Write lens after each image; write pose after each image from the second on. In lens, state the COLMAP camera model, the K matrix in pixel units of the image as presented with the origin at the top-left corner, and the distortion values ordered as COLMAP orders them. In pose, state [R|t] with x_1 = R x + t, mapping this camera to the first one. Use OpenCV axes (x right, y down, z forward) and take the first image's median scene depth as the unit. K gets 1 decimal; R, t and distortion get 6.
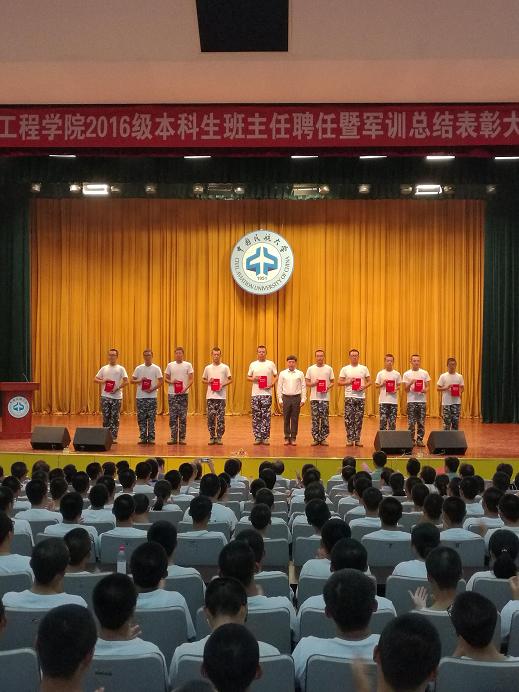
lens RADIAL K [[506.0, 0, 259.5], [0, 506.0, 346.0], [0, 0, 1]] dist [-0.002523, -0.000438]
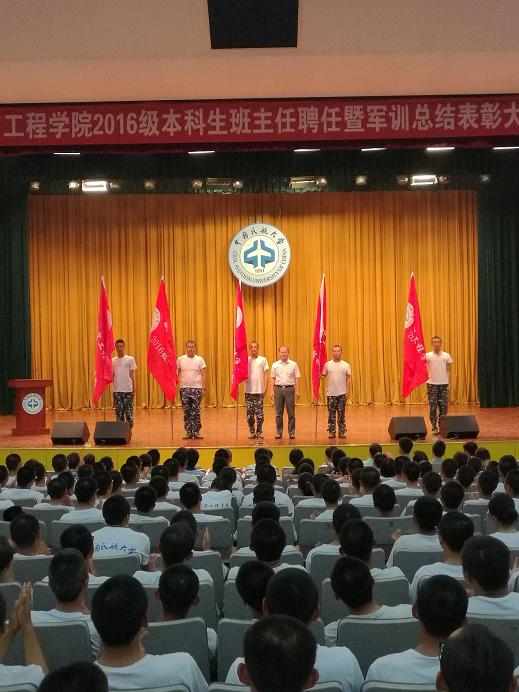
lens RADIAL K [[500.9, 0, 262.4], [0, 500.9, 342.3], [0, 0, 1]] dist [-0.005526, -0.000456]
pose [[0.999559, -0.024160, 0.017240, -0.030556], [0.024012, 0.999673, 0.008737, 0.000518], [-0.017446, -0.008319, 0.999813, -0.006001]]
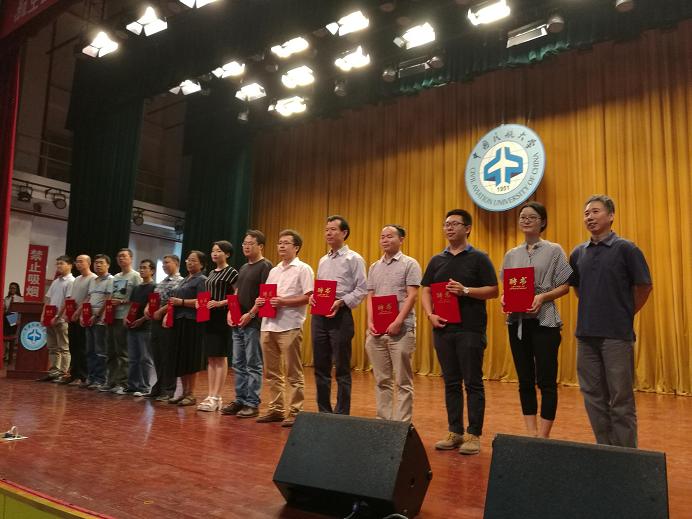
lens RADIAL K [[500.9, 0, 346.0], [0, 500.9, 259.5], [0, 0, 1]] dist [-0.005526, -0.000456]
pose [[0.883432, -0.050383, -0.465842, 0.392987], [0.002927, 0.994776, -0.102040, 0.118803], [0.468549, 0.088782, 0.878965, 0.777166]]
